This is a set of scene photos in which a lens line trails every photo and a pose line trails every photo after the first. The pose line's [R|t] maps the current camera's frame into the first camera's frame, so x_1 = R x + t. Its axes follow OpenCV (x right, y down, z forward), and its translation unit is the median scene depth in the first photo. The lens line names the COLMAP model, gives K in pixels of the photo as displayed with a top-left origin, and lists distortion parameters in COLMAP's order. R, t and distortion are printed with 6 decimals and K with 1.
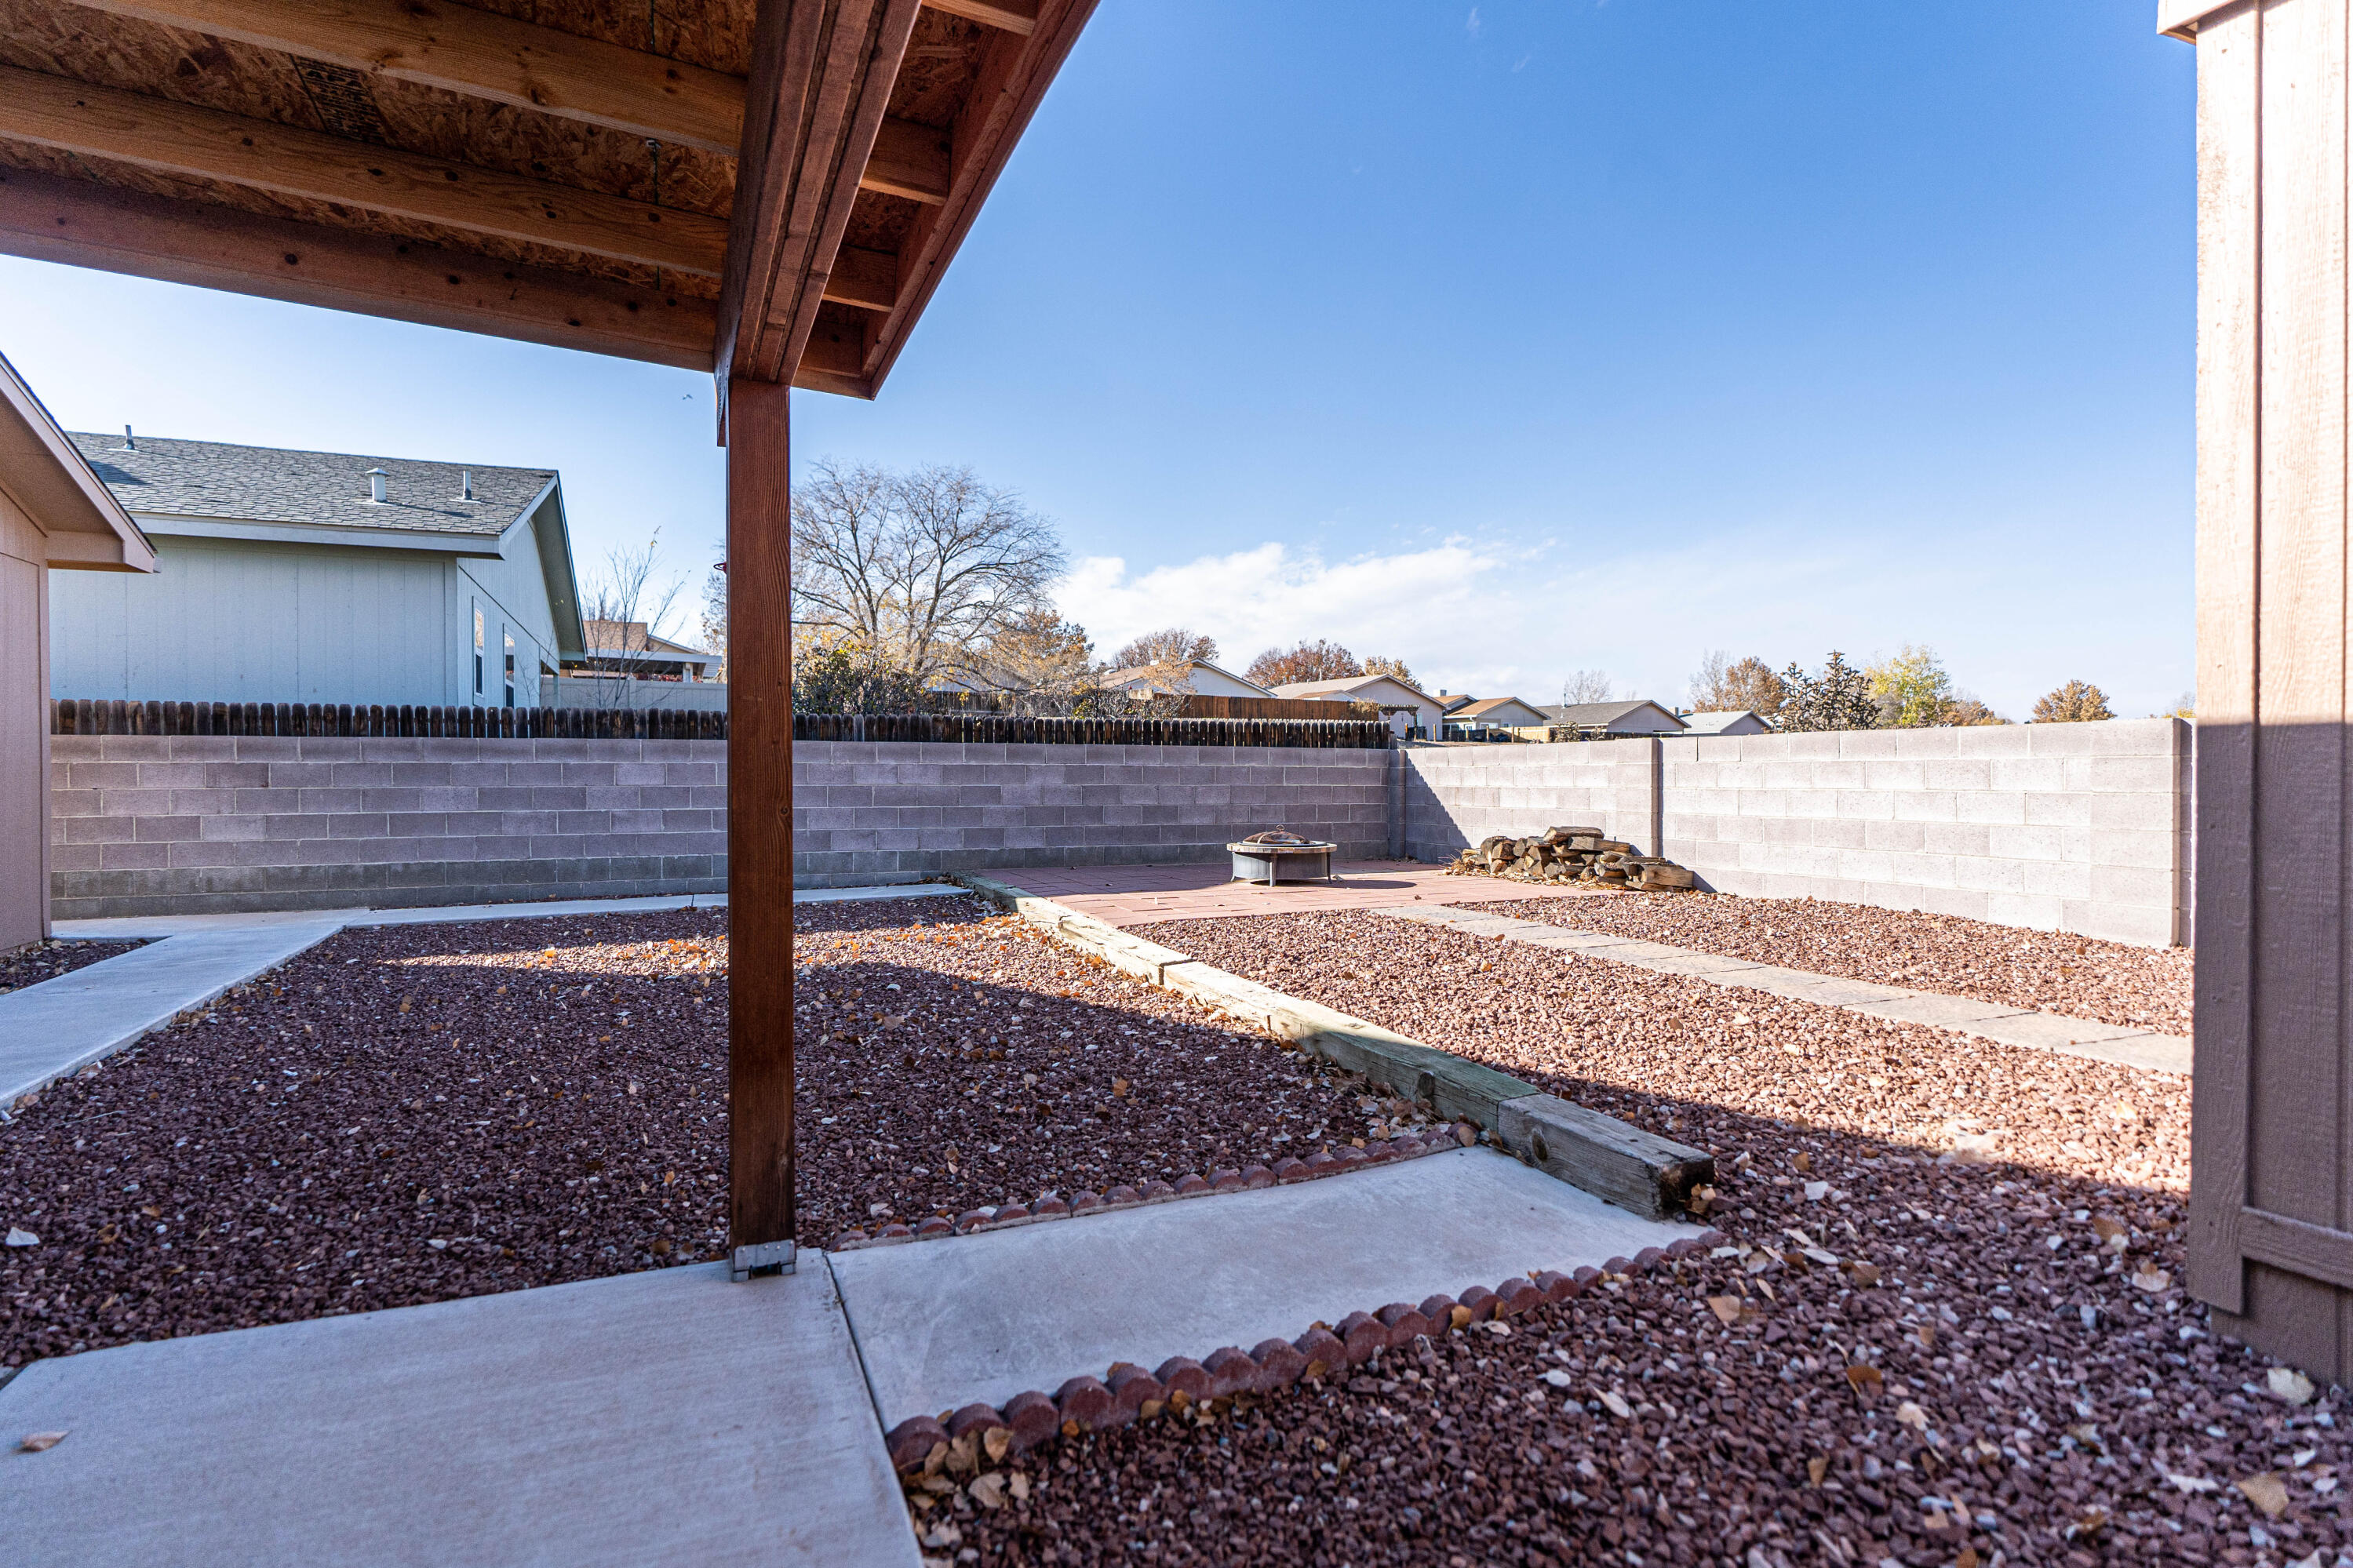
lens RADIAL K [[1170.8, 0, 1177.6], [0, 1170.8, 782.5], [0, 0, 1]] dist [-0.005294, -0.000296]
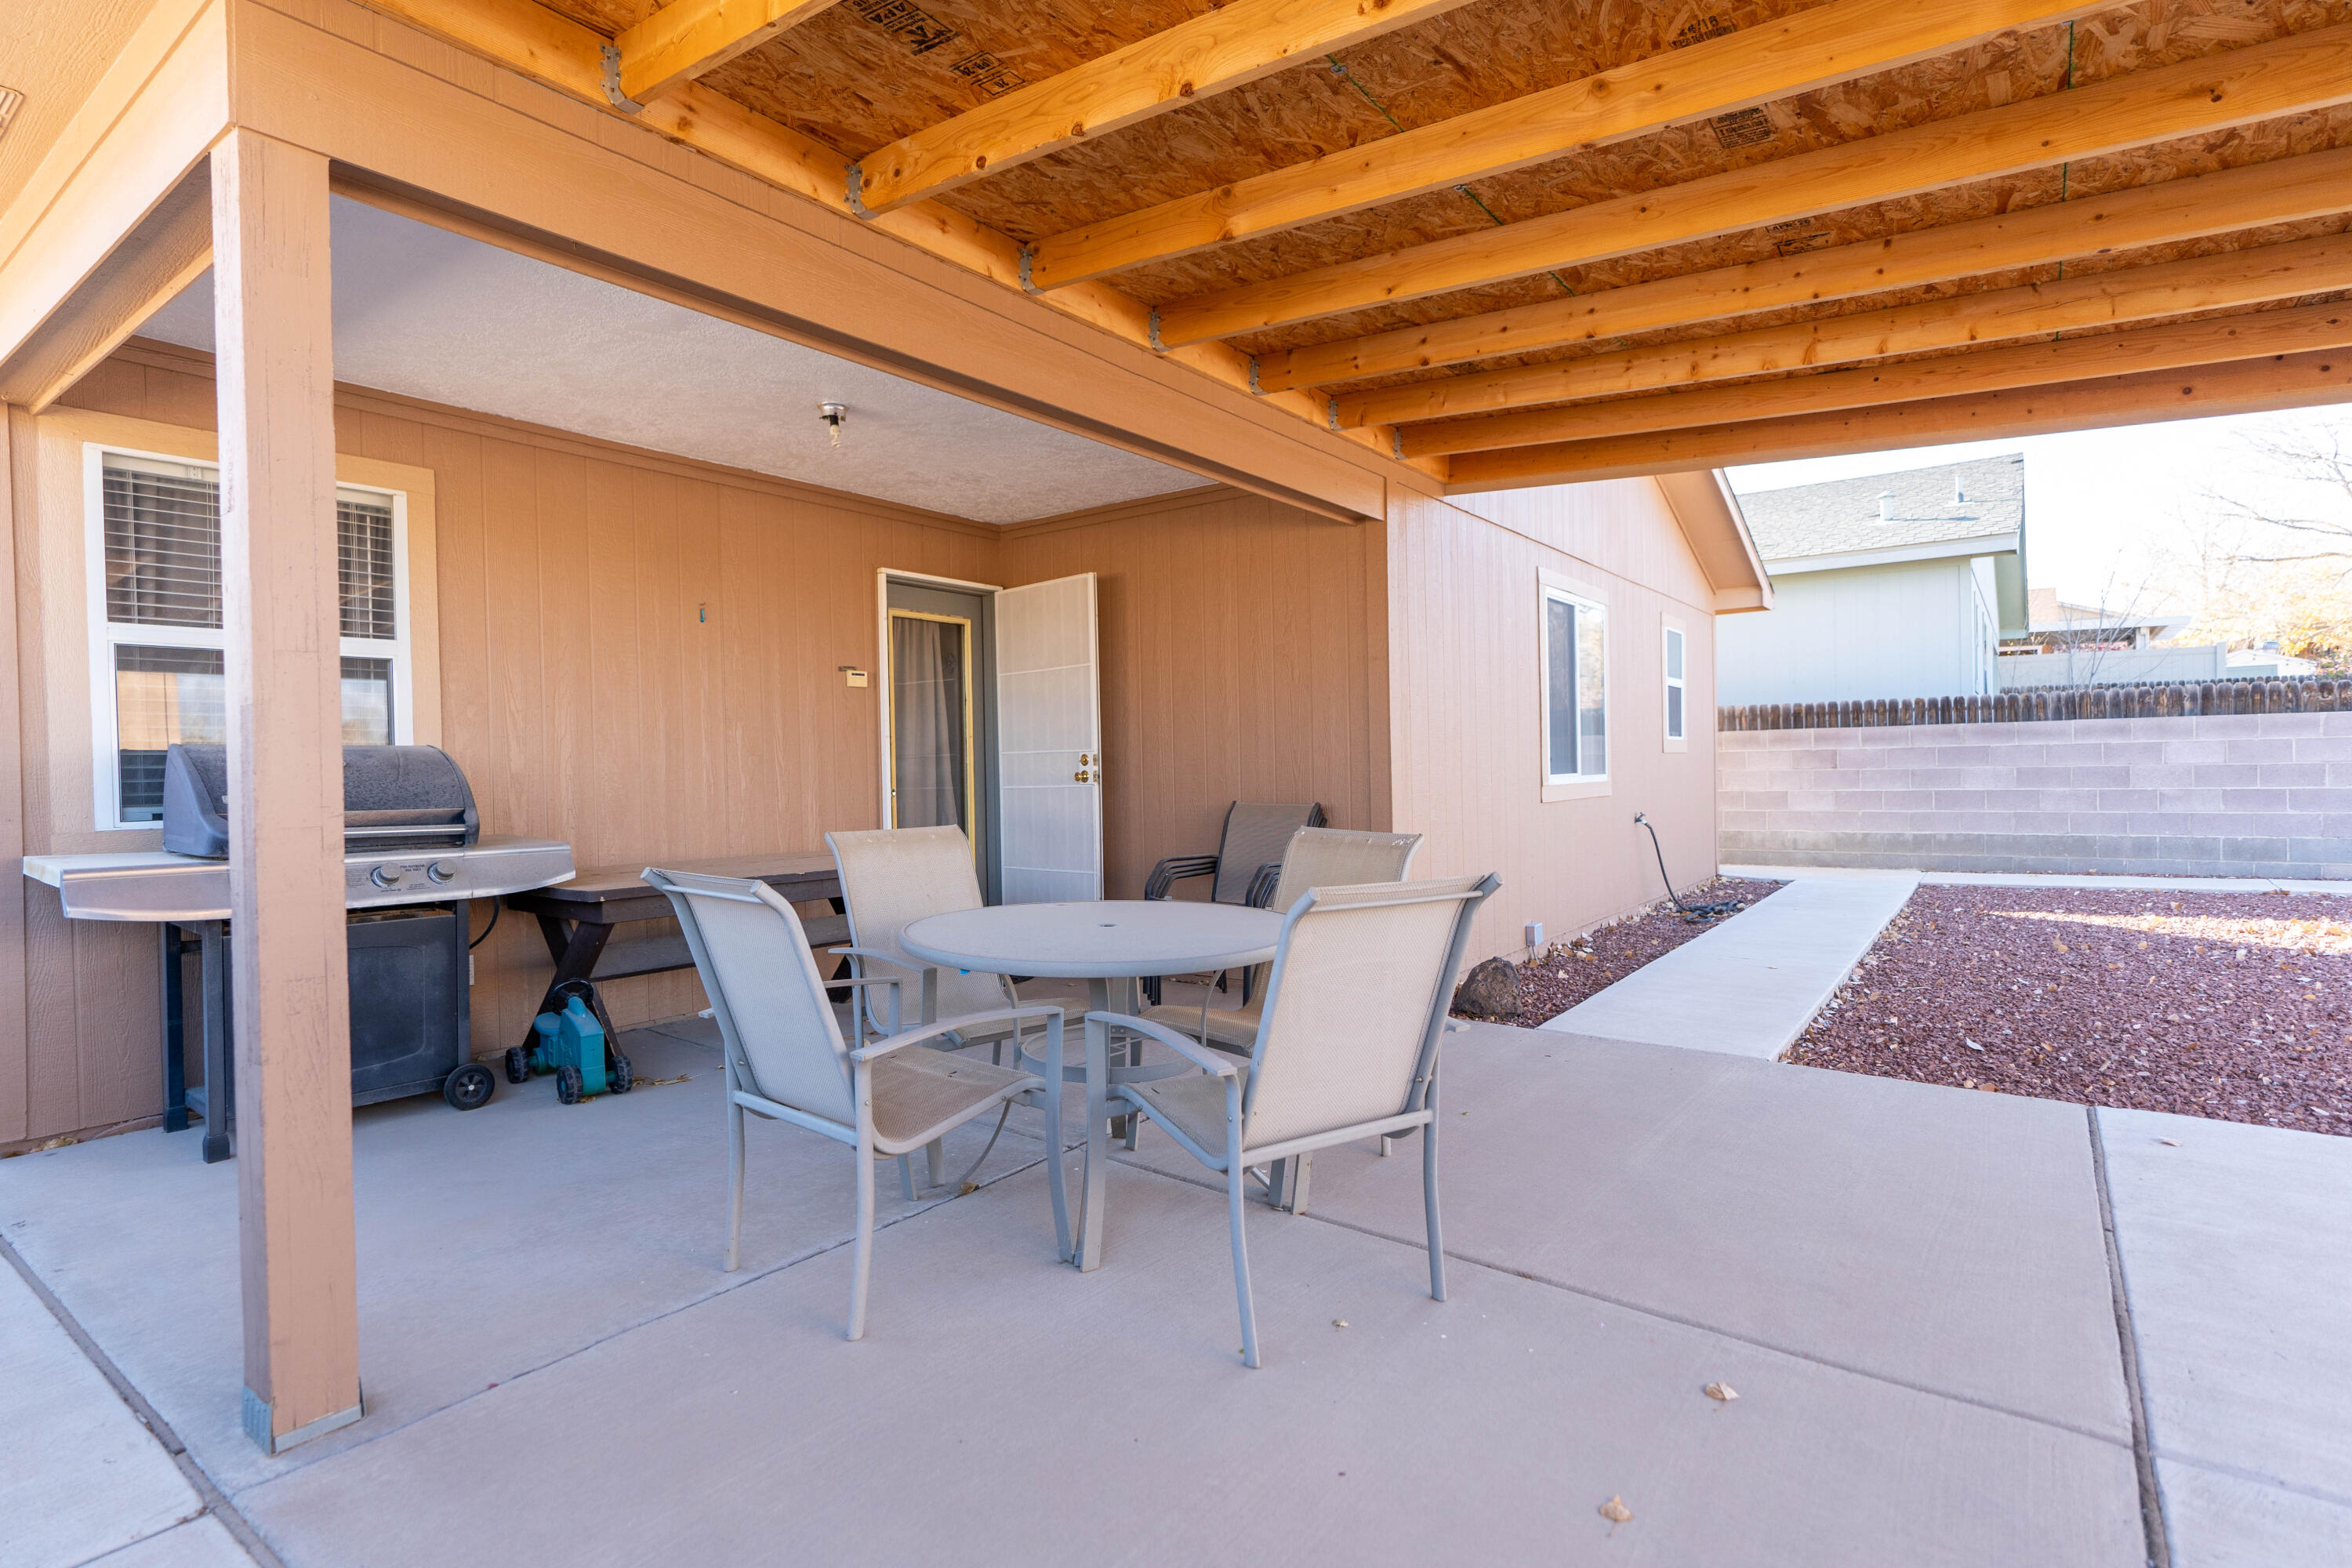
lens RADIAL K [[1170.5, 0, 1180.7], [0, 1170.5, 780.6], [0, 0, 1]] dist [-0.005294, -0.000296]
pose [[0.501321, -0.000801, -0.865261, -0.045308], [0.012371, 0.999904, 0.006243, 0.000288], [0.865173, -0.013834, 0.501283, -0.234876]]
